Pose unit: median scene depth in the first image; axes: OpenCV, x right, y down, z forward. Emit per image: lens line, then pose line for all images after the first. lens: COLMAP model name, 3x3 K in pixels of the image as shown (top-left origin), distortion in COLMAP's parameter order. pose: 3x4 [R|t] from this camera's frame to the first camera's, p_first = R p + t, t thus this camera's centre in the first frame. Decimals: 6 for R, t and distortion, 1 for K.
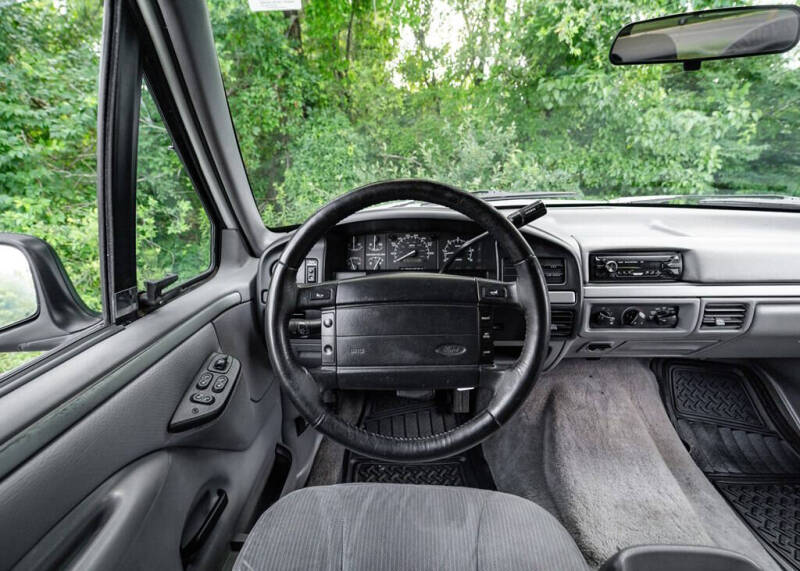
lens RADIAL K [[344.4, 0, 400.0], [0, 344.4, 285.5], [0, 0, 1]] dist [0.001732, 0.000139]
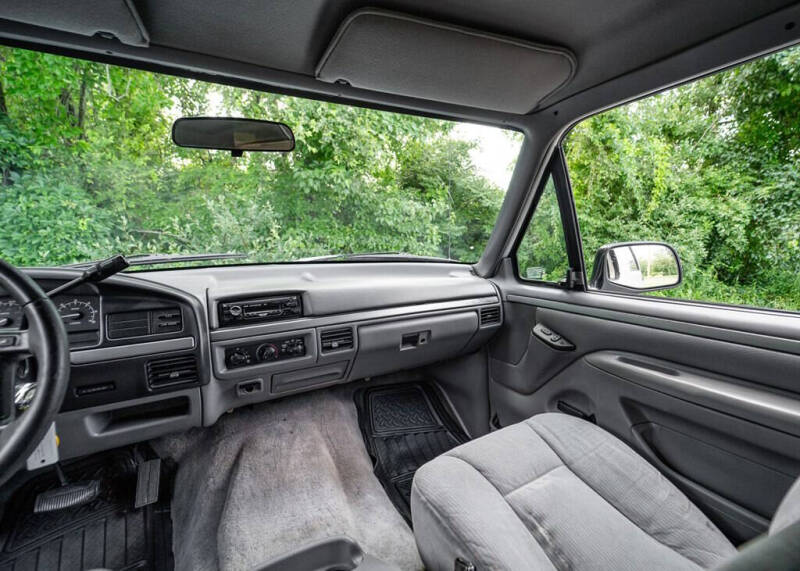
lens RADIAL K [[344.4, 0, 400.0], [0, 344.4, 285.5], [0, 0, 1]] dist [0.001732, 0.000139]
pose [[0.862804, -0.070900, 0.500542, 0.107680], [0.175990, 0.970308, -0.165921, 0.030597], [-0.473916, 0.231248, 0.849664, -0.049217]]
